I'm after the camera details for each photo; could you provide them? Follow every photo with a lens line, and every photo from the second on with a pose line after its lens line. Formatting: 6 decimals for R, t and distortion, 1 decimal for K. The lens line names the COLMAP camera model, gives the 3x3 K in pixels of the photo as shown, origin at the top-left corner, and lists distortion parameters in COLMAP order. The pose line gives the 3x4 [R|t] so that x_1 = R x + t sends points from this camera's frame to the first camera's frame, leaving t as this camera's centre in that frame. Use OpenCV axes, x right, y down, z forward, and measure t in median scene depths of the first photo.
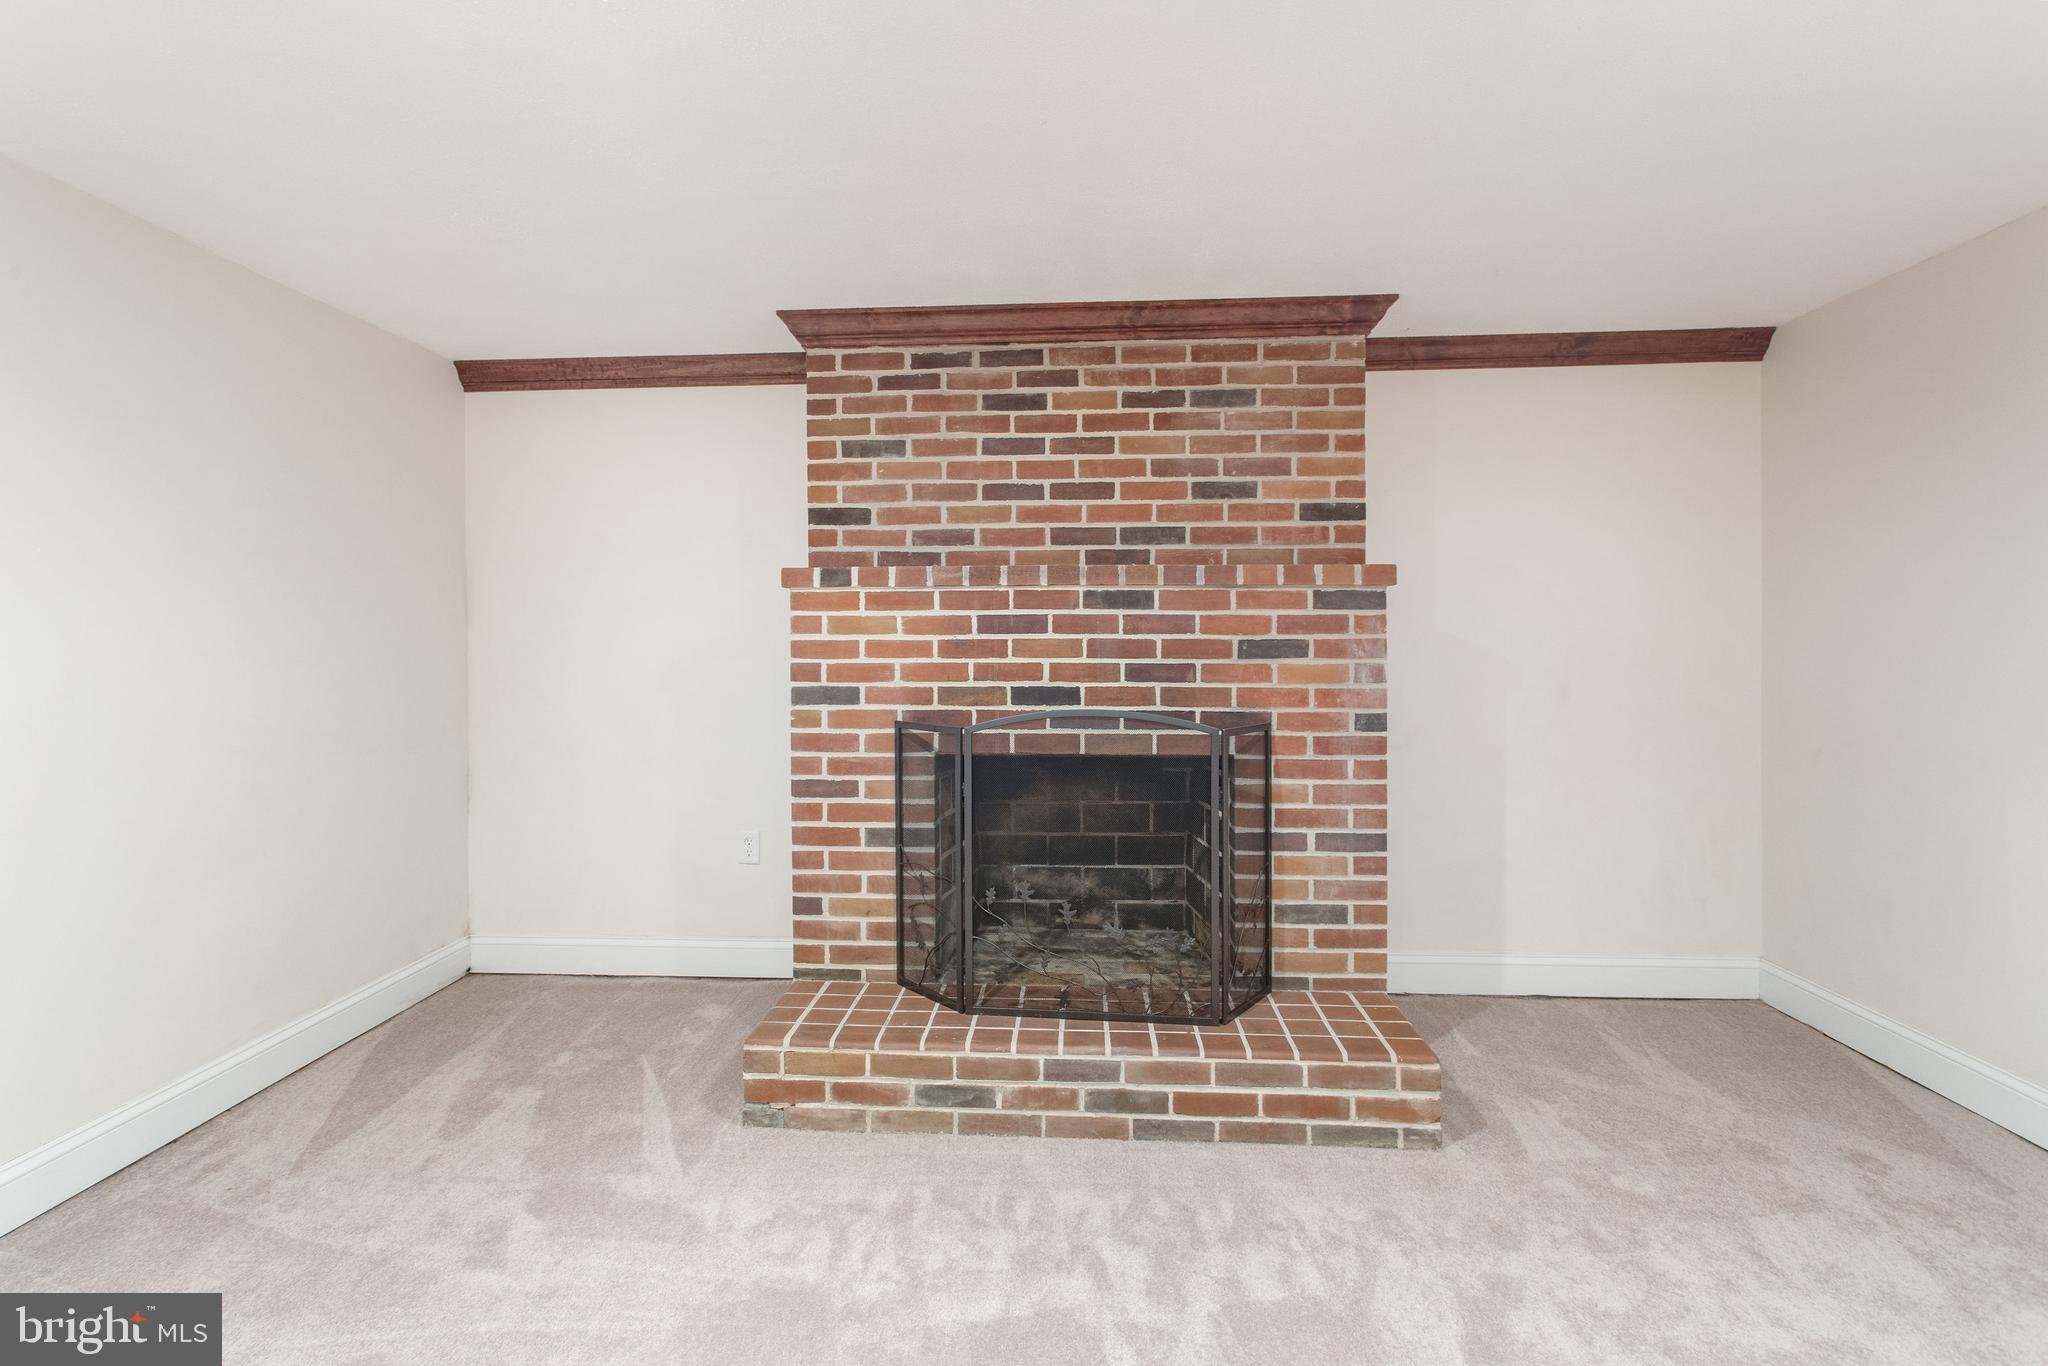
lens RADIAL K [[995.6, 0, 1021.1], [0, 995.6, 667.9], [0, 0, 1]] dist [0.001565, 0.002707]
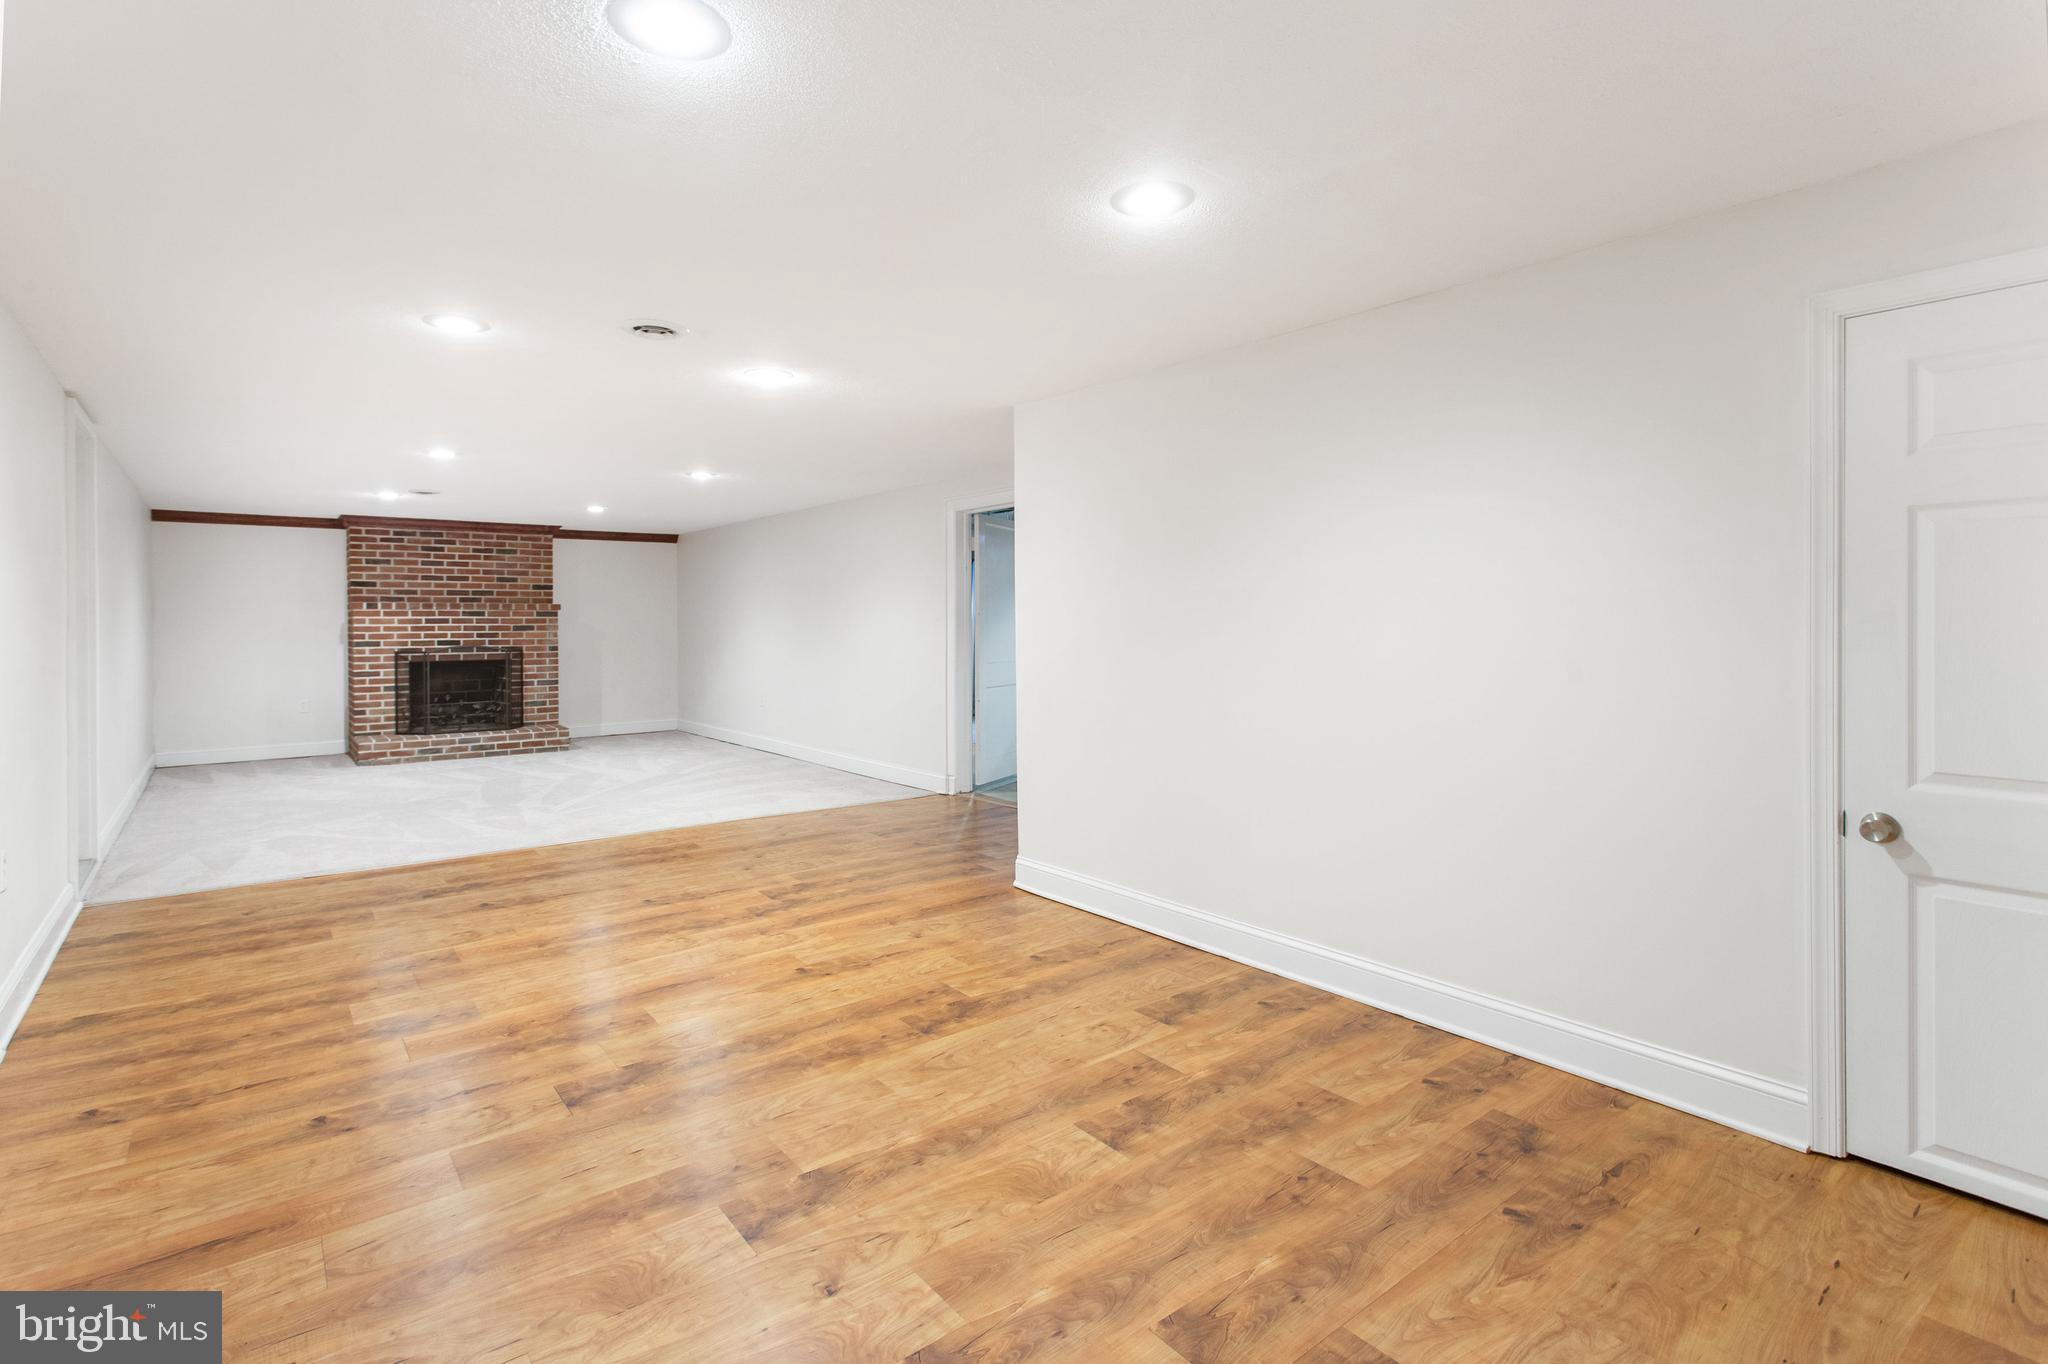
lens RADIAL K [[995.6, 0, 1015.9], [0, 995.6, 602.4], [0, 0, 1]] dist [0.001565, 0.002707]
pose [[0.752232, 0.010498, 0.658815, -0.728066], [0.021866, 0.998925, -0.040884, 0.069485], [-0.658536, 0.045160, 0.751193, -2.681044]]
